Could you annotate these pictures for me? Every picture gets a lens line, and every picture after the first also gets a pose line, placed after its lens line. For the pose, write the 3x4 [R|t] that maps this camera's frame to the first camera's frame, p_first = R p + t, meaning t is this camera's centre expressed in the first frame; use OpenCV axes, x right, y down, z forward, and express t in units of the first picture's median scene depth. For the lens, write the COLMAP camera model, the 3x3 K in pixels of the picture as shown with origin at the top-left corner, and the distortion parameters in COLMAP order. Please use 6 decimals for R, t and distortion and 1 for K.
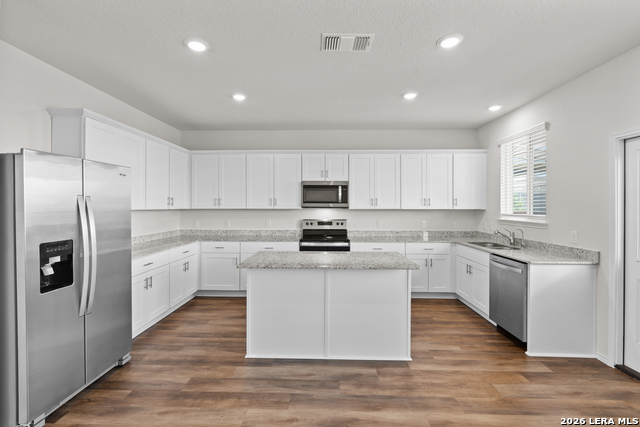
lens RADIAL K [[285.6, 0, 317.2], [0, 285.6, 208.3], [0, 0, 1]] dist [-0.002518, -0.000079]
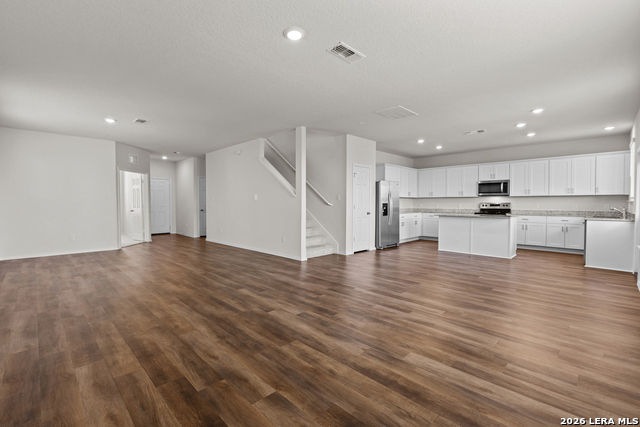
lens RADIAL K [[285.6, 0, 319.2], [0, 285.6, 209.7], [0, 0, 1]] dist [-0.002518, -0.000079]
pose [[0.737606, 0.011584, -0.675132, 0.422928], [-0.003015, 0.999899, 0.013863, 0.062057], [0.675225, -0.008190, 0.737567, -1.001894]]
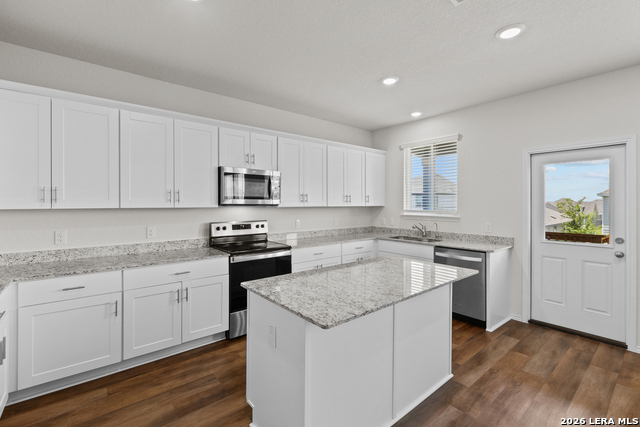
lens RADIAL K [[285.6, 0, 317.7], [0, 285.6, 207.8], [0, 0, 1]] dist [-0.002518, -0.000079]
pose [[0.762854, -0.010962, 0.646477, -0.315046], [0.006208, 0.999934, 0.009630, -0.001989], [-0.646540, -0.003333, 0.762872, 0.334089]]
